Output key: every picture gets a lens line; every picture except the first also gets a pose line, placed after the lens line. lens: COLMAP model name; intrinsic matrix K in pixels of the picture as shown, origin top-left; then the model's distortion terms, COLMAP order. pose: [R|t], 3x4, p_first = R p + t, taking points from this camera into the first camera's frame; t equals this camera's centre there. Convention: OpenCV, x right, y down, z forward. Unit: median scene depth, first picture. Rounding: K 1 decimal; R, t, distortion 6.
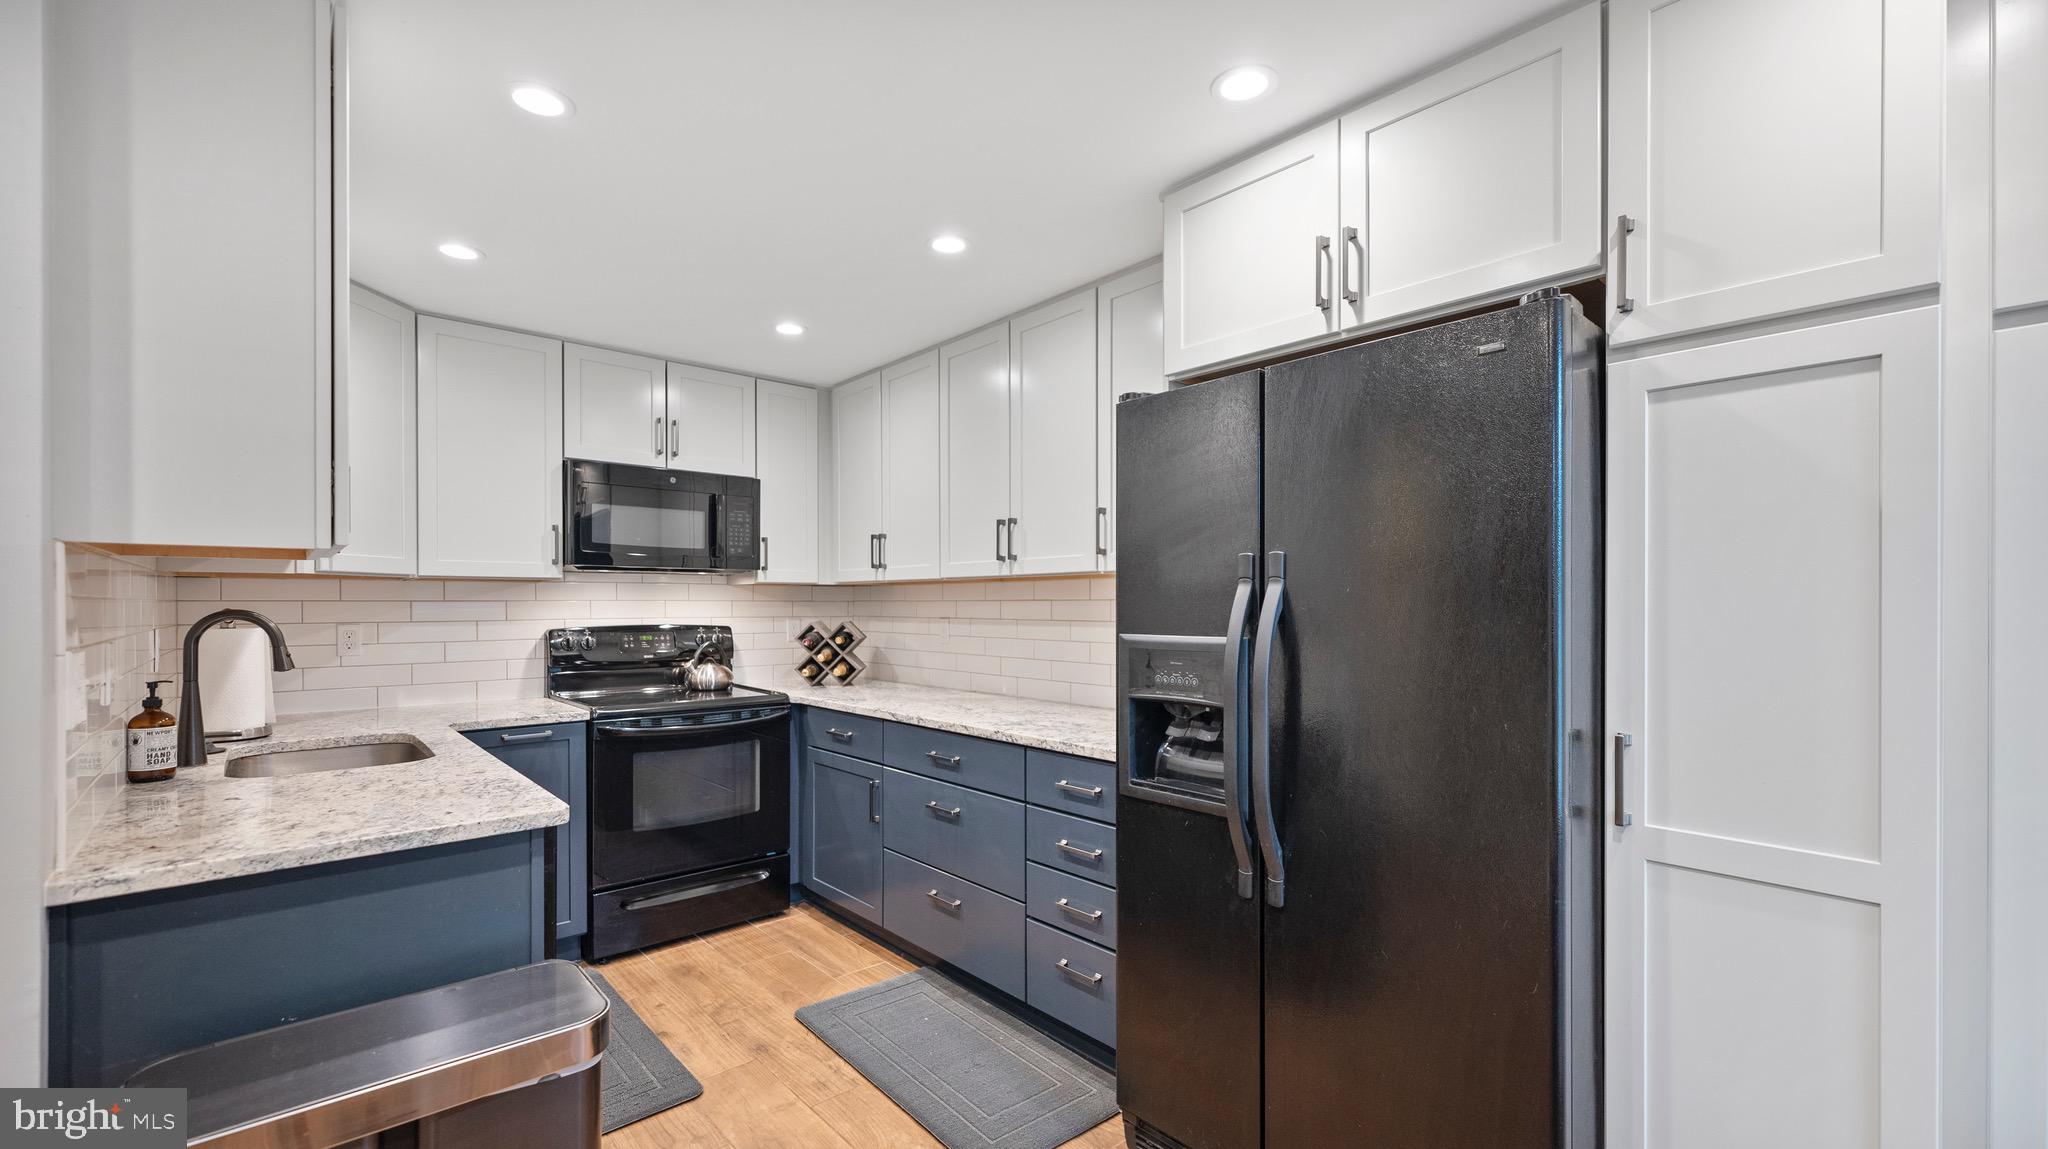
lens RADIAL K [[844.9, 0, 1015.1], [0, 844.9, 604.5], [0, 0, 1]] dist [0.004232, -0.000908]
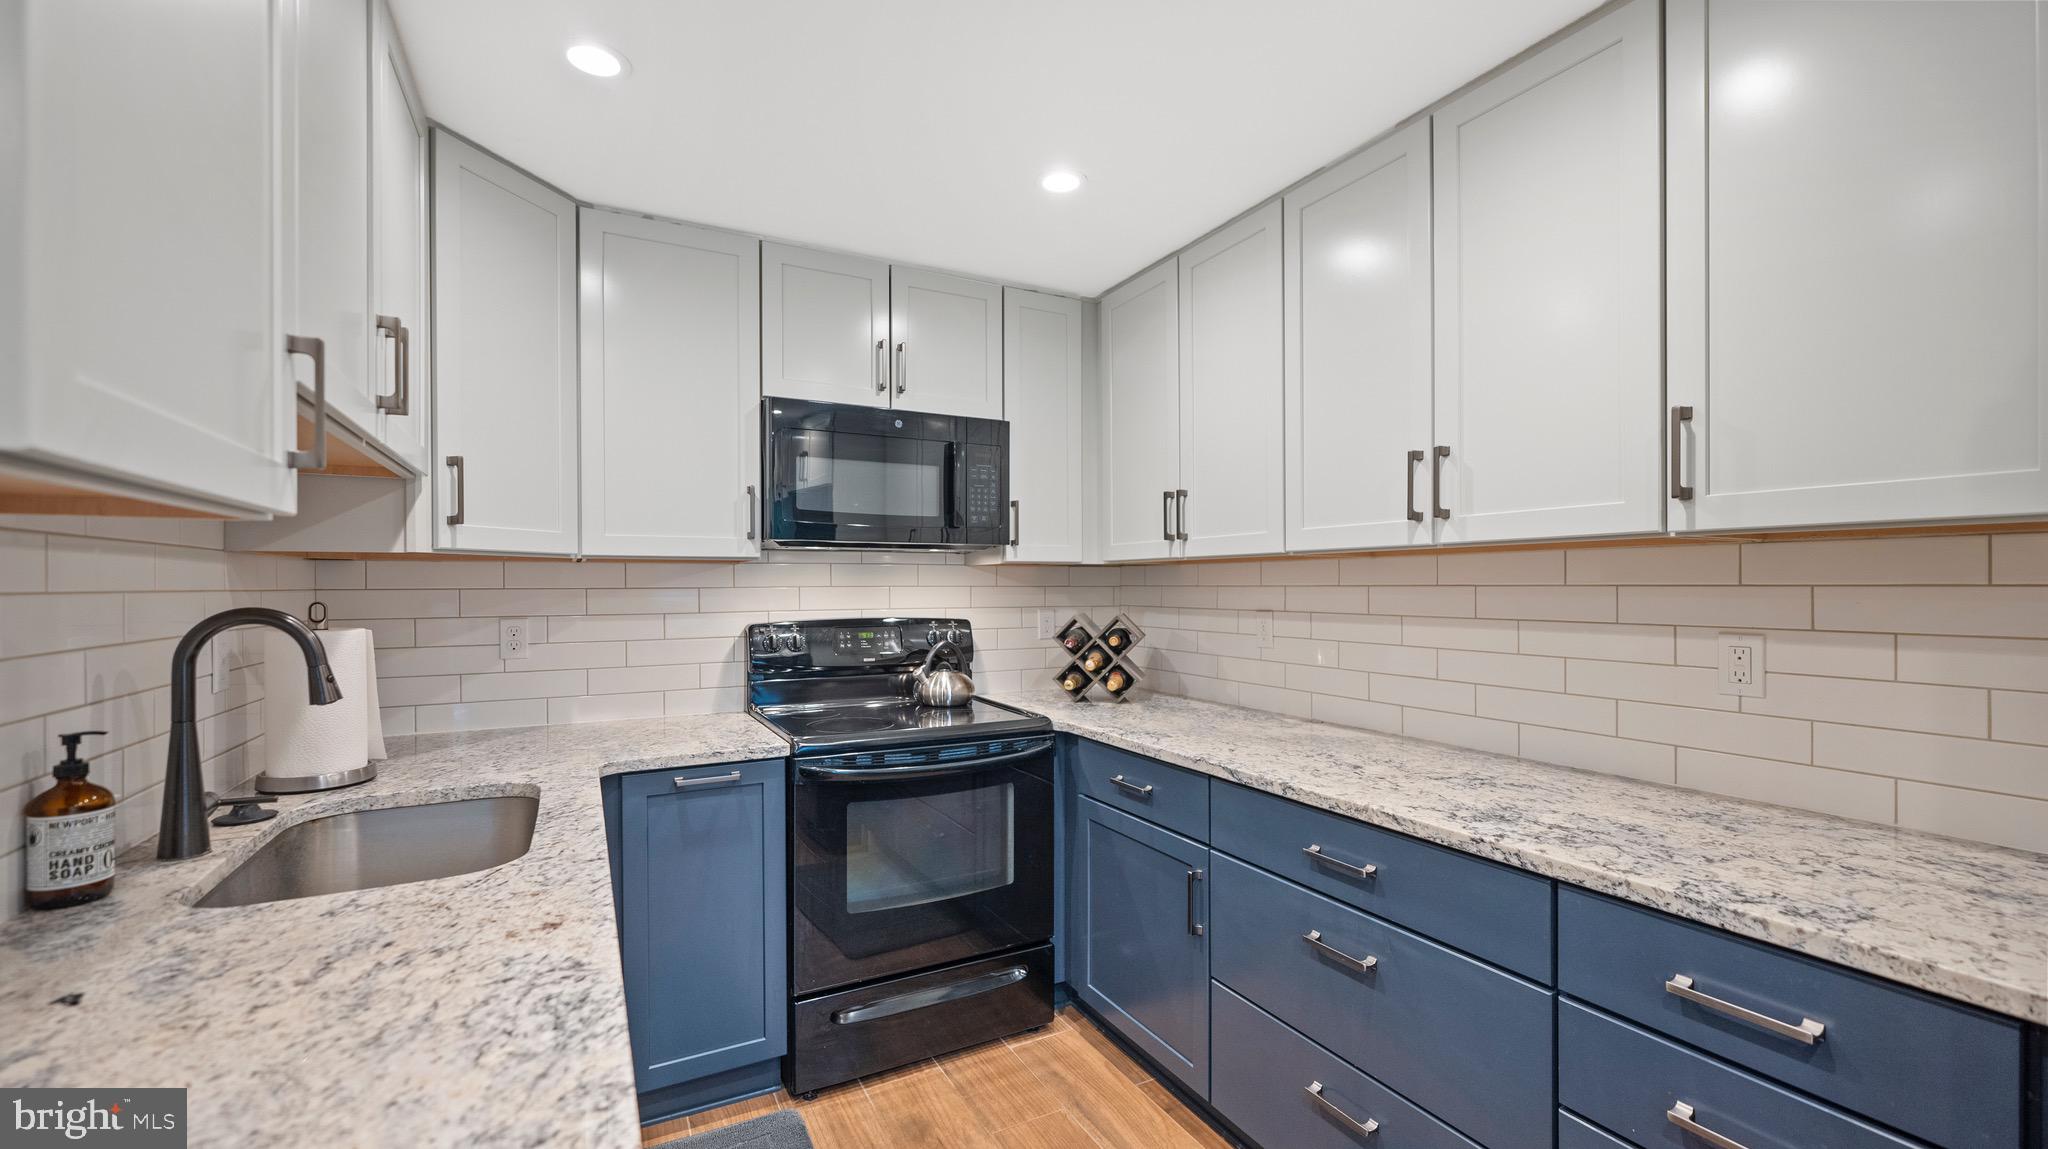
lens RADIAL K [[844.9, 0, 1018.1], [0, 844.9, 587.2], [0, 0, 1]] dist [0.004232, -0.000908]
pose [[0.970665, -0.000954, -0.240433, -0.135291], [0.001498, 0.999997, 0.002078, -0.006045], [0.240430, -0.002378, 0.970664, 0.331554]]
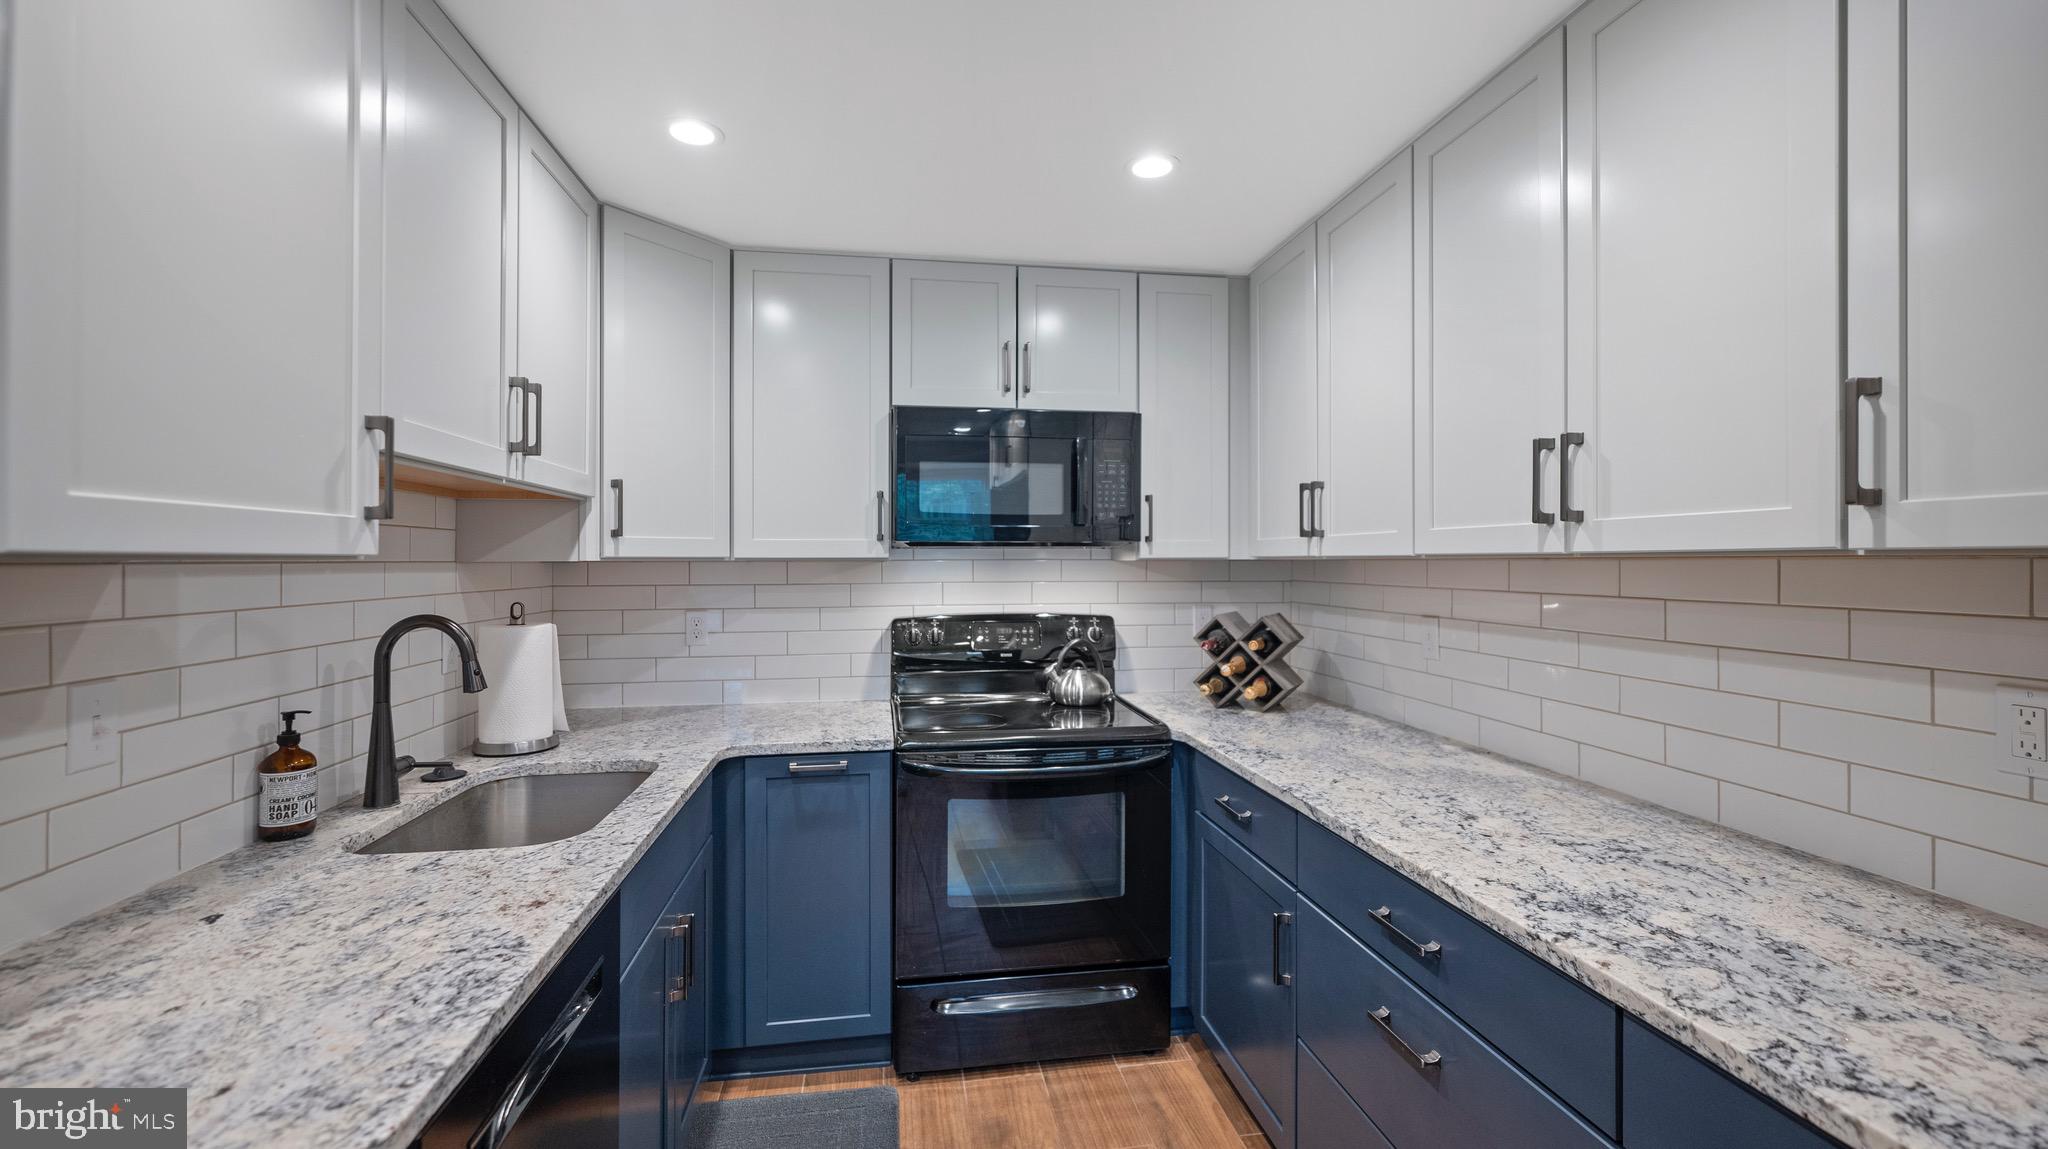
lens RADIAL K [[844.9, 0, 1012.9], [0, 844.9, 559.7], [0, 0, 1]] dist [0.004232, -0.000908]
pose [[0.840507, -0.000861, -0.541800, -0.008527], [0.000117, 0.999999, -0.001408, -0.028445], [0.541801, 0.001120, 0.840506, 0.396577]]
